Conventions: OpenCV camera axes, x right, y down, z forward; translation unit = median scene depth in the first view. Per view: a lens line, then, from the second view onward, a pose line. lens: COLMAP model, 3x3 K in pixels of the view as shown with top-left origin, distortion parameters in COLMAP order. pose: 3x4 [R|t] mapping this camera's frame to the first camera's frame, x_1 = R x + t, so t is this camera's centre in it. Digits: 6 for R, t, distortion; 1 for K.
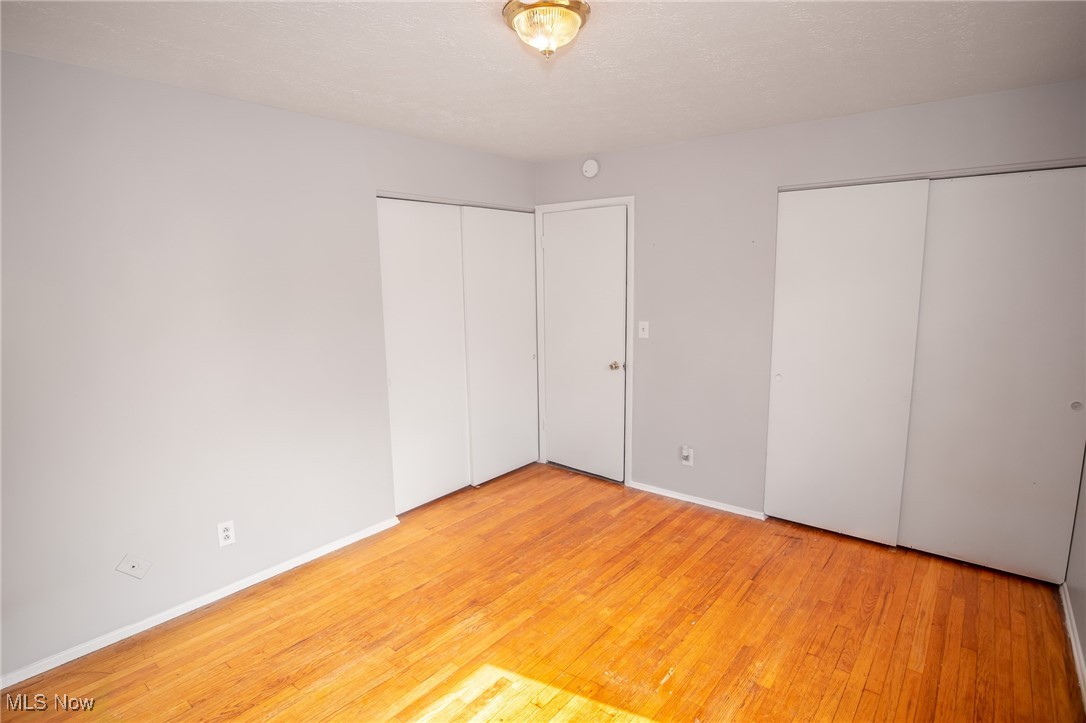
lens RADIAL K [[556.6, 0, 537.2], [0, 556.6, 360.9], [0, 0, 1]] dist [-0.049410, 0.016233]
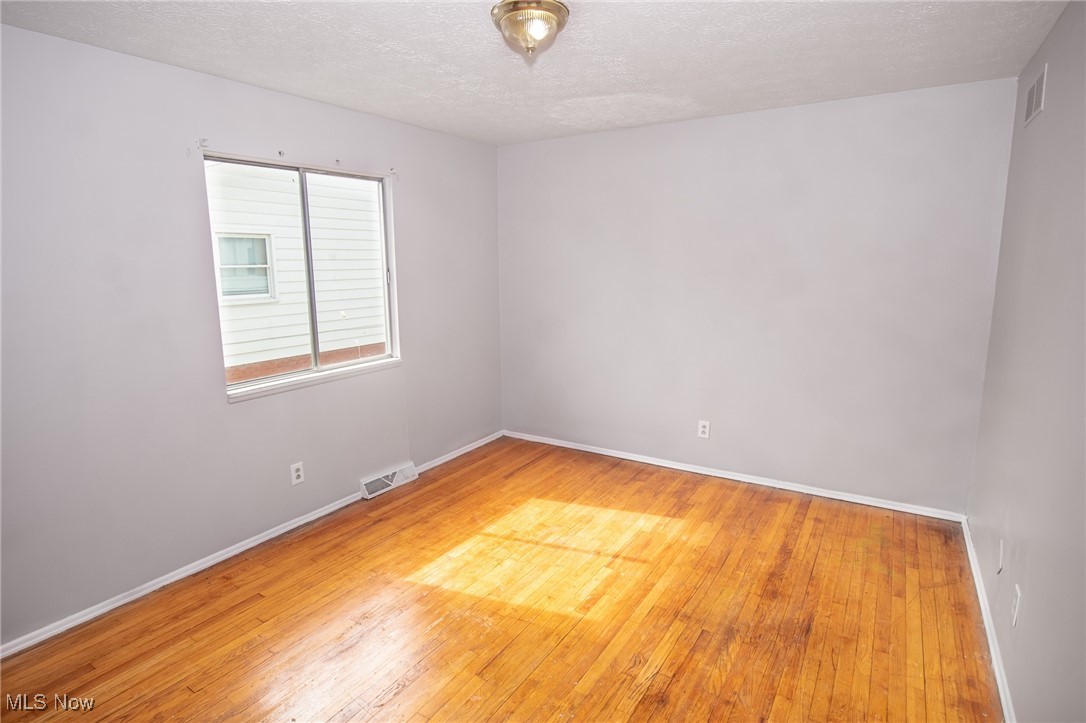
lens RADIAL K [[556.6, 0, 537.2], [0, 556.6, 360.9], [0, 0, 1]] dist [-0.049410, 0.016233]
pose [[-0.993312, 0.044131, -0.106690, 0.117434], [0.006919, 0.945161, 0.326532, -0.243335], [0.115249, 0.323610, -0.939145, 1.713335]]
